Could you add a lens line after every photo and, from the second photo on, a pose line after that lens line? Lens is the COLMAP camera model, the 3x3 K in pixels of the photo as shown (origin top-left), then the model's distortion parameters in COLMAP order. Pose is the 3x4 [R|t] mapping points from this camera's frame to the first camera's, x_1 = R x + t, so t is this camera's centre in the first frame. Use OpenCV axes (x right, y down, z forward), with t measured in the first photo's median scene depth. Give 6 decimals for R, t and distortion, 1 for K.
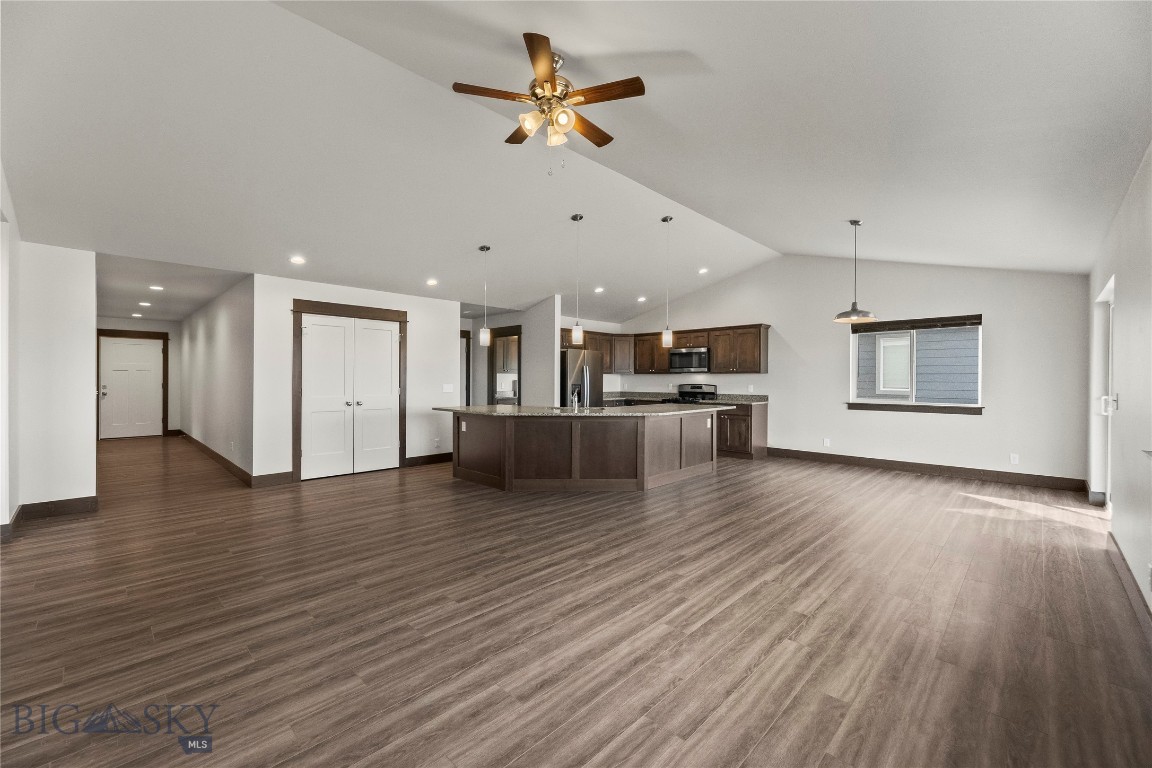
lens RADIAL K [[472.3, 0, 576.8], [0, 472.3, 383.6], [0, 0, 1]] dist [-0.004811, 0.001252]
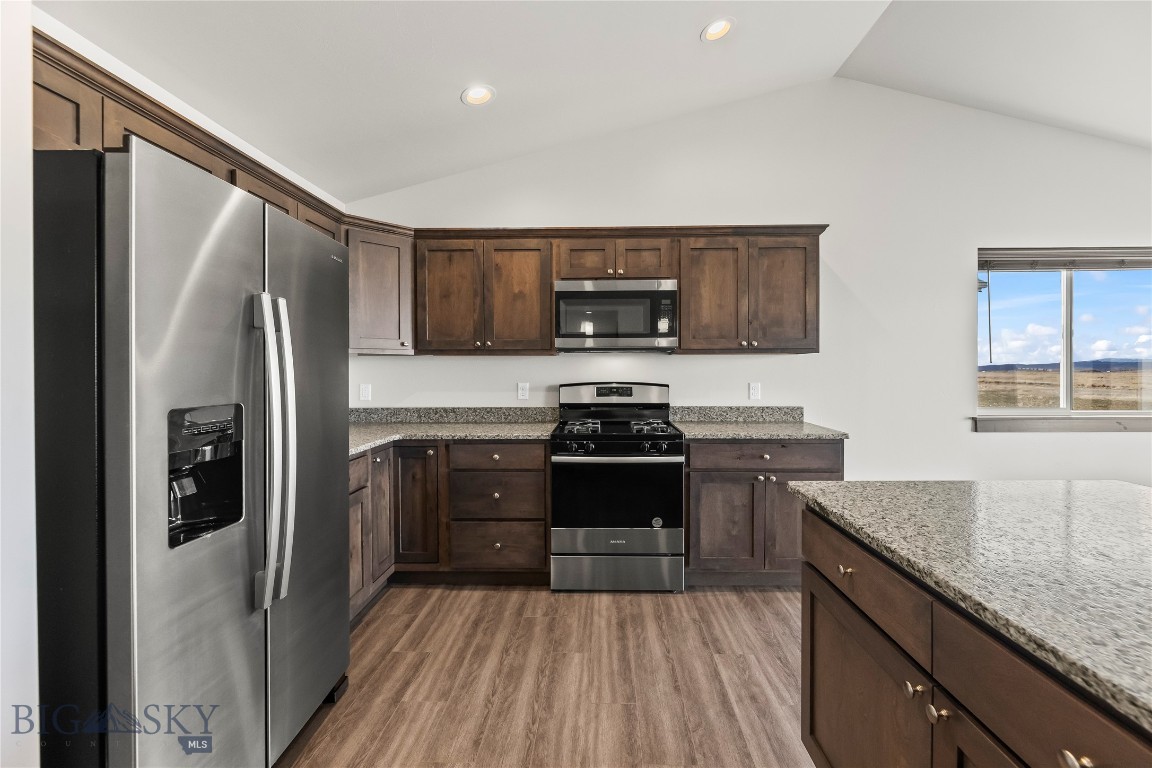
lens RADIAL K [[472.3, 0, 587.9], [0, 472.3, 373.6], [0, 0, 1]] dist [-0.004811, 0.001252]
pose [[0.728116, -0.012584, 0.685338, -0.023689], [0.012712, 0.999907, 0.004854, -0.013316], [-0.685336, 0.005178, 0.728209, 1.204313]]
